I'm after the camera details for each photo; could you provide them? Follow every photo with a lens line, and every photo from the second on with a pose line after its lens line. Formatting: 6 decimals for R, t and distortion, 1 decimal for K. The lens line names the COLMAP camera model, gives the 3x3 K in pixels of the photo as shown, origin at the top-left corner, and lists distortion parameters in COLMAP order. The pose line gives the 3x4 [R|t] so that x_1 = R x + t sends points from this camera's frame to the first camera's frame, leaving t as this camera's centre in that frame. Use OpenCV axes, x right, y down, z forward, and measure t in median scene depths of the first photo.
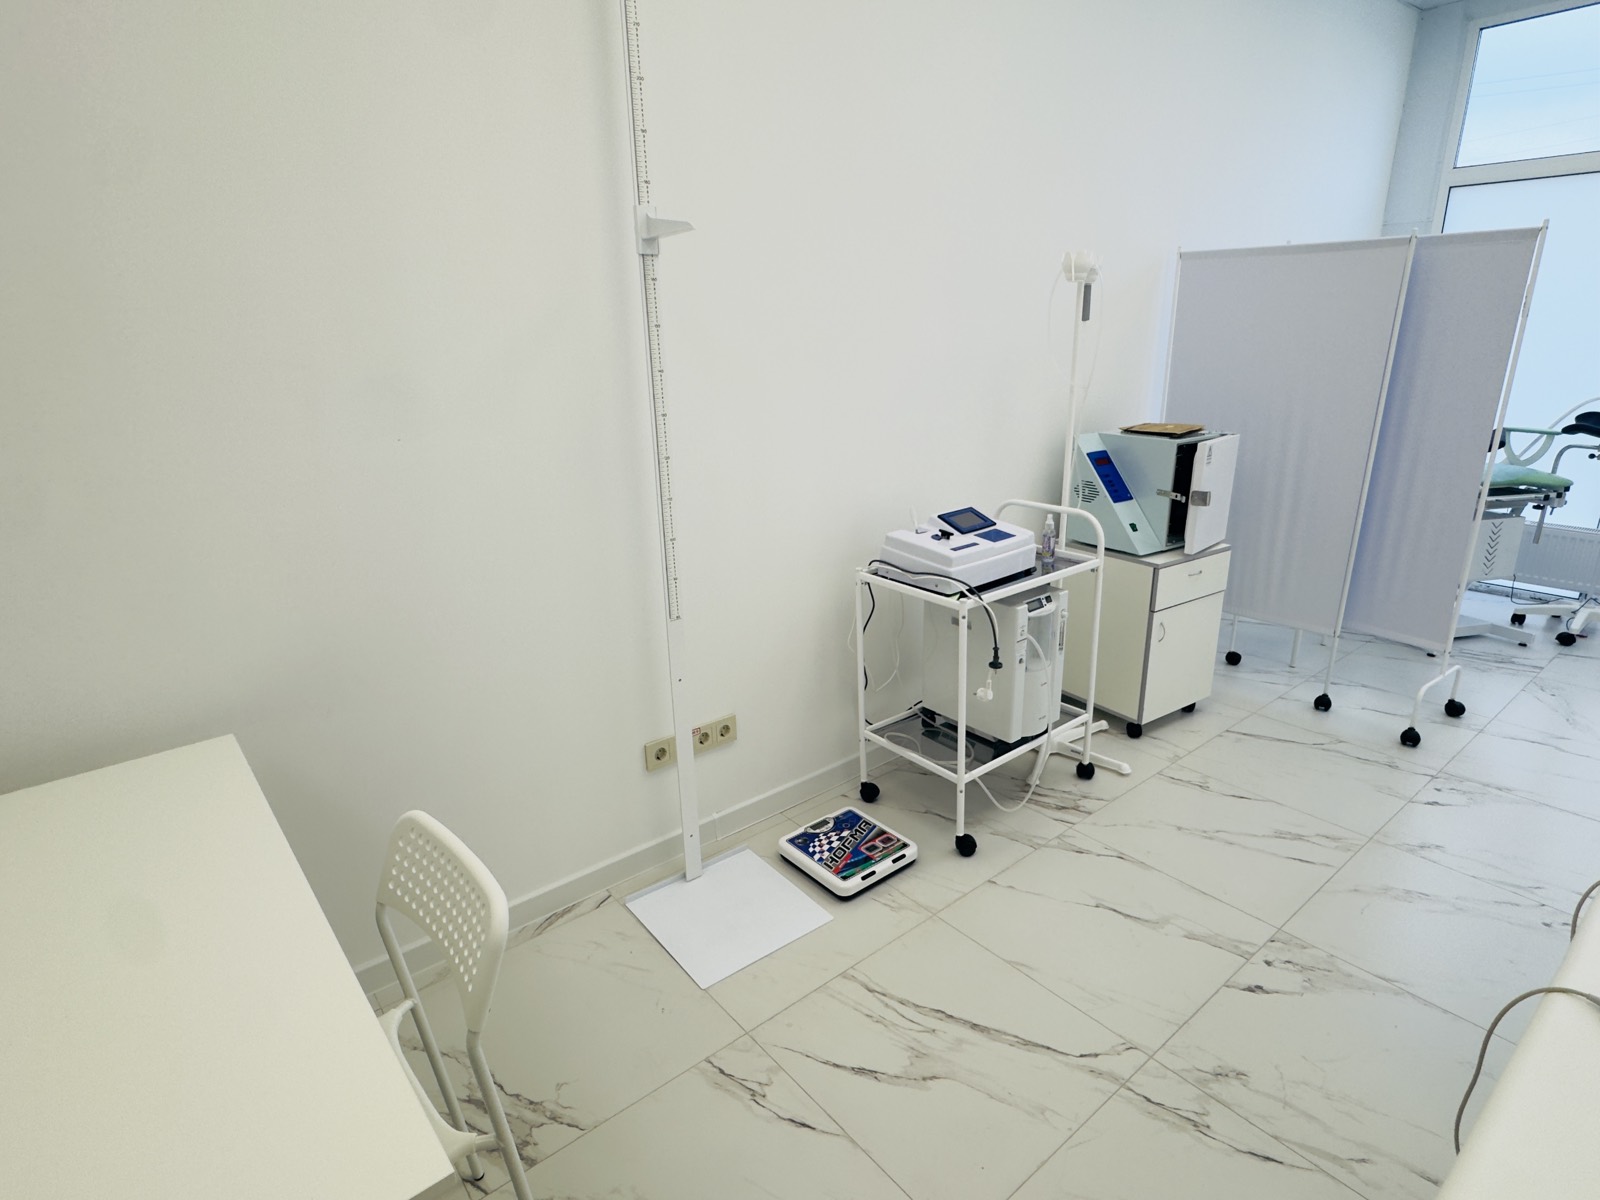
lens RADIAL K [[860.8, 0, 791.8], [0, 860.8, 601.8], [0, 0, 1]] dist [-0.007857, 0.003632]
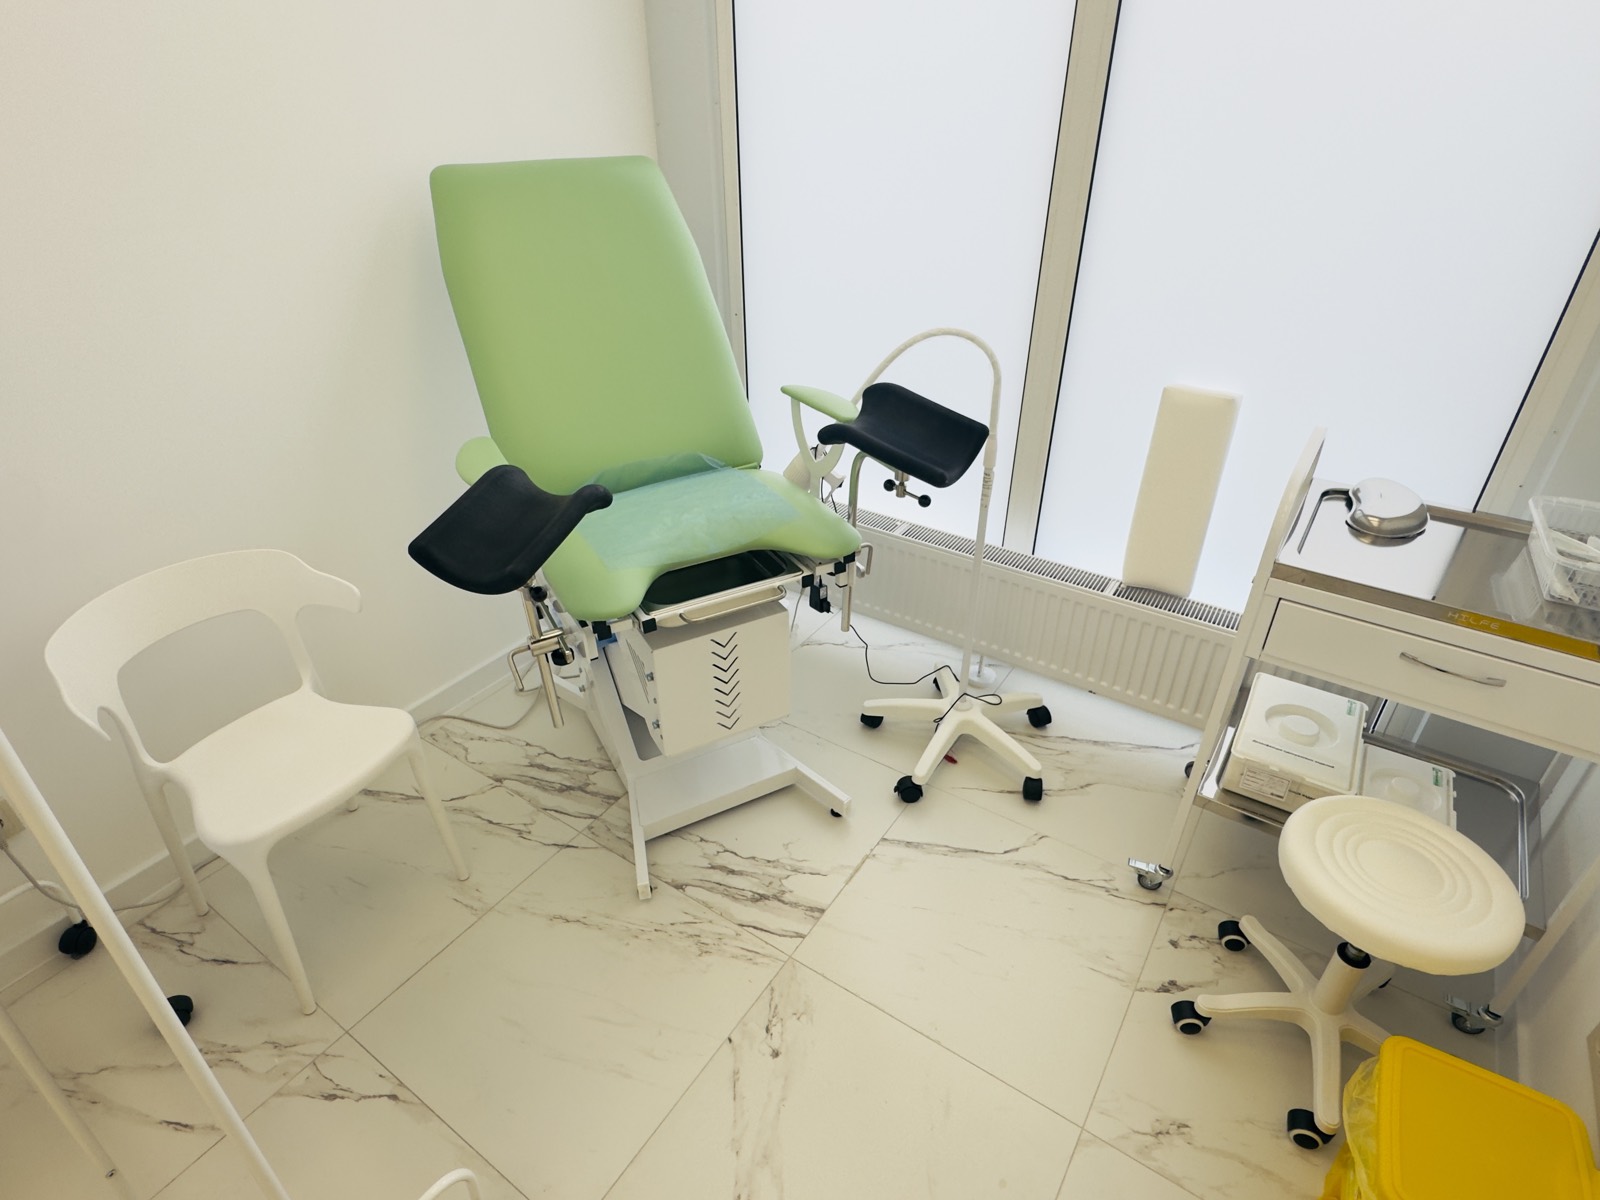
lens RADIAL K [[860.8, 0, 800.3], [0, 860.8, 598.2], [0, 0, 1]] dist [-0.007857, 0.003632]
pose [[0.954326, -0.136980, 0.265515, 1.024989], [0.071485, 0.967579, 0.242242, -0.311623], [-0.290089, -0.212198, 0.933178, 0.769343]]
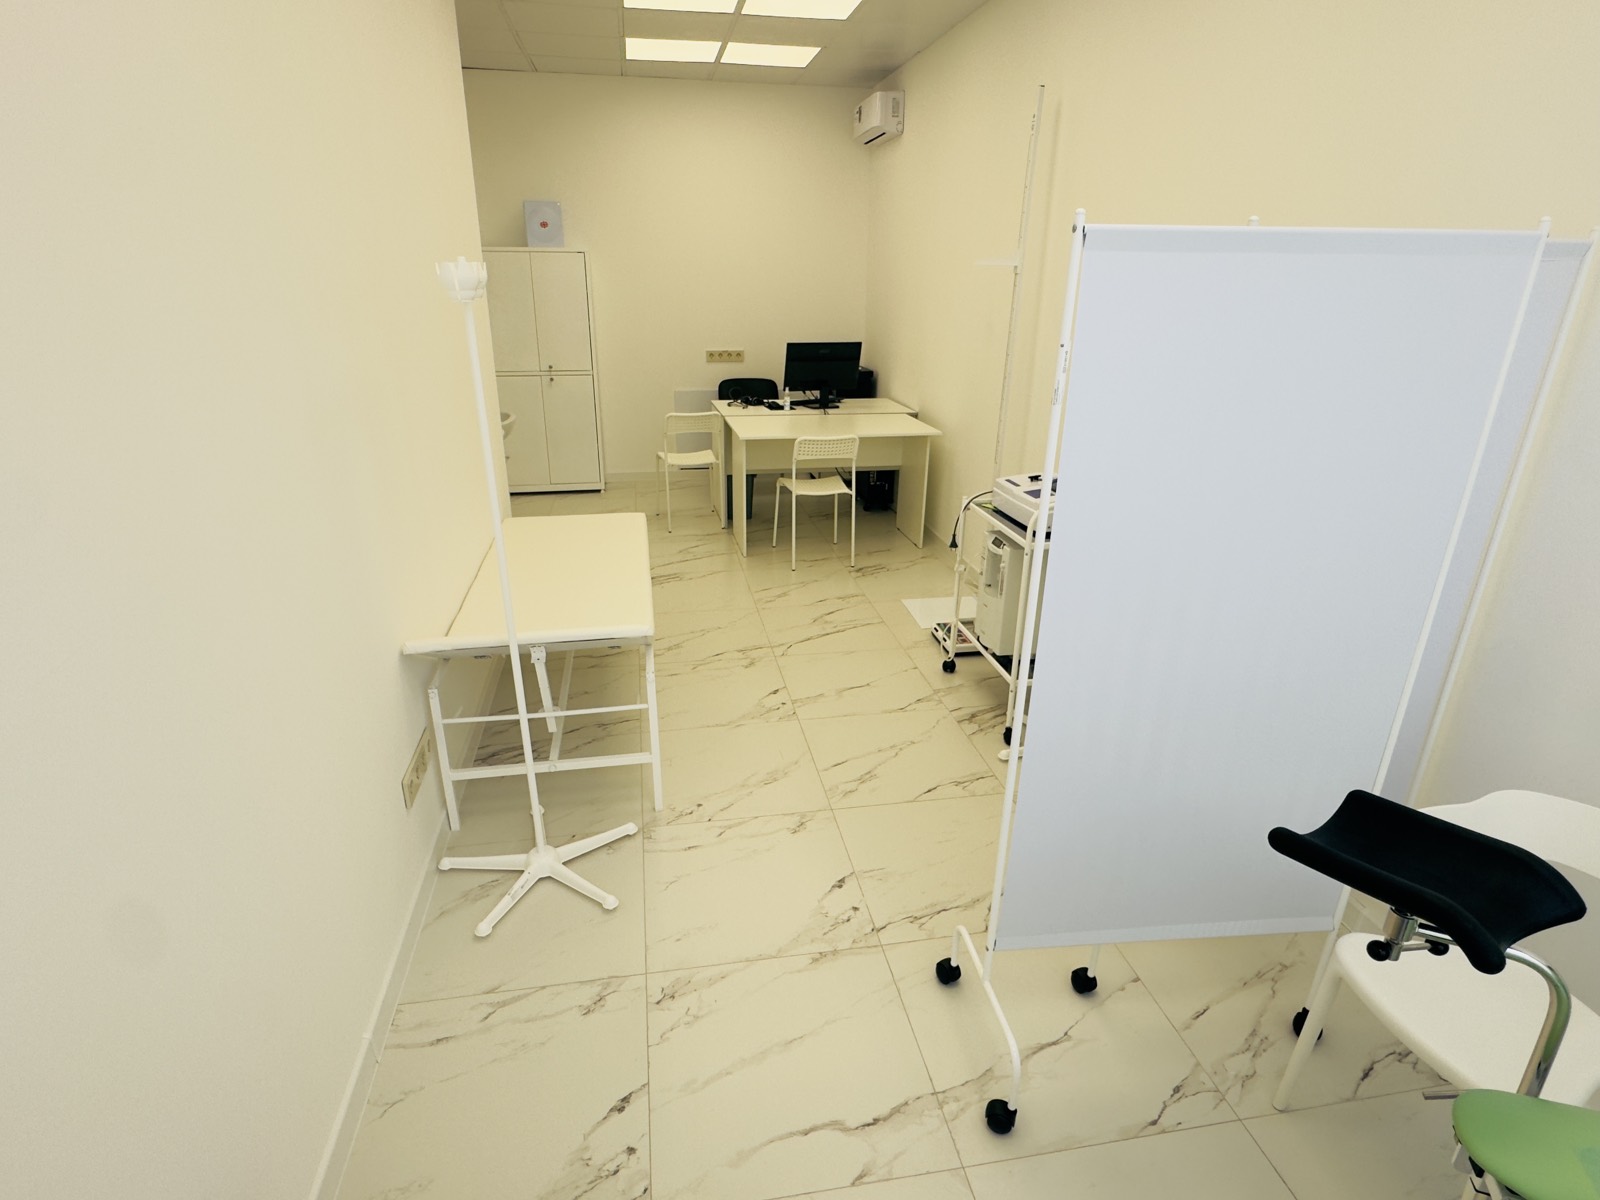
lens RADIAL K [[860.8, 0, 786.7], [0, 860.8, 596.1], [0, 0, 1]] dist [-0.007857, 0.003632]
pose [[-0.485727, 0.338536, -0.805892, 1.411683], [-0.263517, 0.822352, 0.504277, -0.470440], [0.833443, 0.457308, -0.310229, 1.092218]]
